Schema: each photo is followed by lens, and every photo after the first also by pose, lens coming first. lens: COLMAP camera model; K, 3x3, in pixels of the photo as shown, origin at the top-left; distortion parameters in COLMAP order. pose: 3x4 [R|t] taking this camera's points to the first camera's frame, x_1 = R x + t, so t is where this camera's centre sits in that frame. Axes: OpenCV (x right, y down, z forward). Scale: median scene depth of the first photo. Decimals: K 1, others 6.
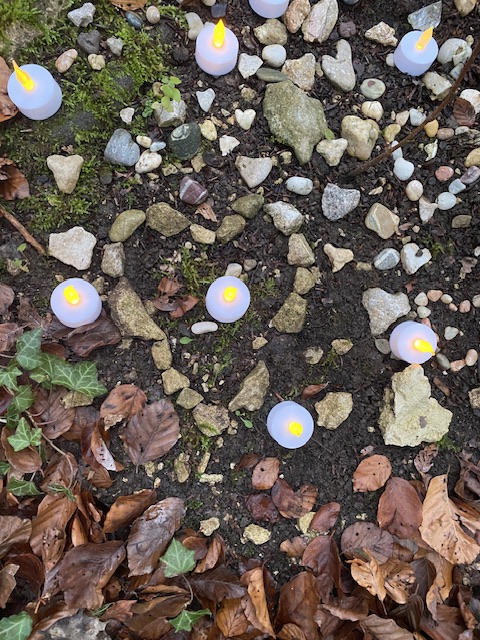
lens RADIAL K [[479.8, 0, 236.9], [0, 479.8, 318.5], [0, 0, 1]] dist [0.010878, -0.014071]
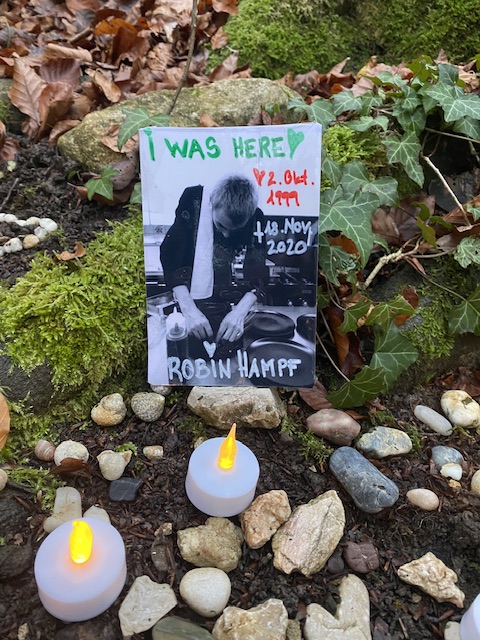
lens RADIAL K [[479.8, 0, 236.3], [0, 479.8, 318.3], [0, 0, 1]] dist [0.010878, -0.014071]
pose [[0.979300, 0.108658, -0.170778, 0.163304], [-0.198429, 0.681952, -0.703966, -0.397619], [0.039971, 0.723281, 0.689396, 0.459399]]
